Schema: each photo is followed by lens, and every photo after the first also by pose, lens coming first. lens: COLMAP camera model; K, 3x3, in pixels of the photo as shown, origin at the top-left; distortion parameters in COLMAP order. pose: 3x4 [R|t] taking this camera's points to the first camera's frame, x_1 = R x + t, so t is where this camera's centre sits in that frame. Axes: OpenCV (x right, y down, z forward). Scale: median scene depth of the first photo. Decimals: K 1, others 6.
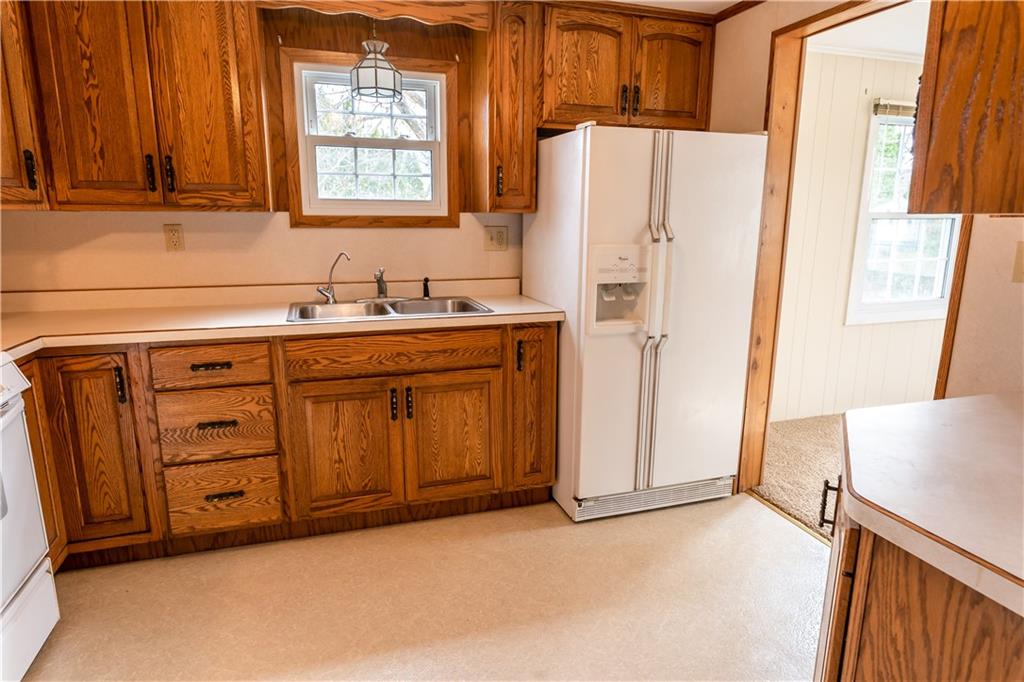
lens RADIAL K [[597.1, 0, 508.7], [0, 597.1, 342.2], [0, 0, 1]] dist [-0.000832, -0.003342]
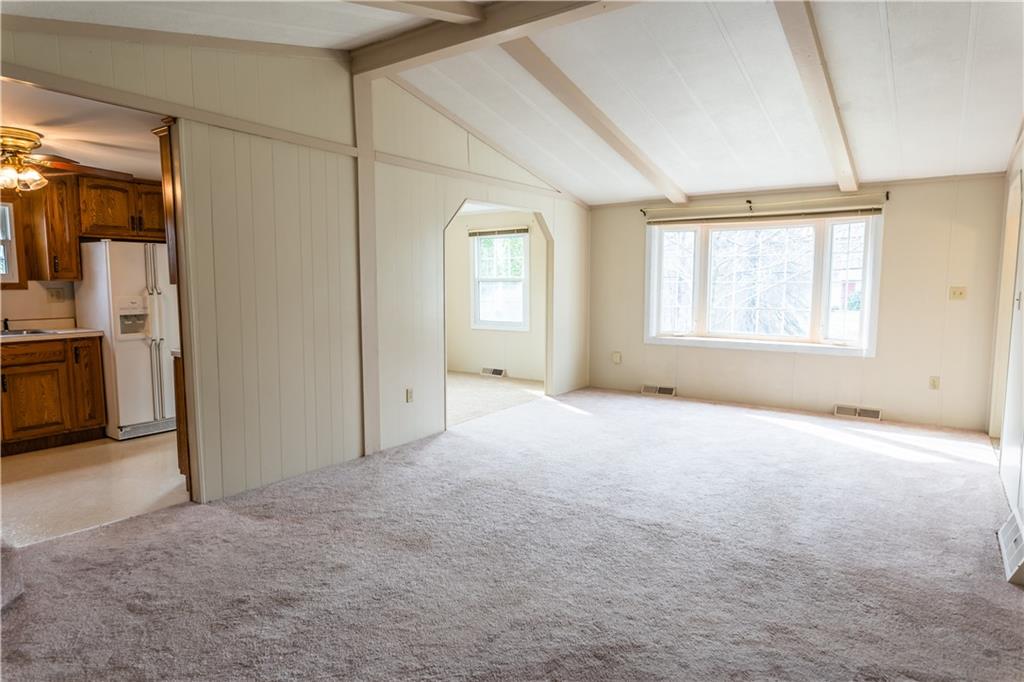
lens RADIAL K [[597.1, 0, 517.3], [0, 597.1, 343.1], [0, 0, 1]] dist [-0.000832, -0.003342]
pose [[0.798449, -0.064973, 0.598546, 0.004995], [0.123285, 0.990738, -0.056915, 0.257517], [-0.589304, 0.119236, 0.799064, -1.307868]]
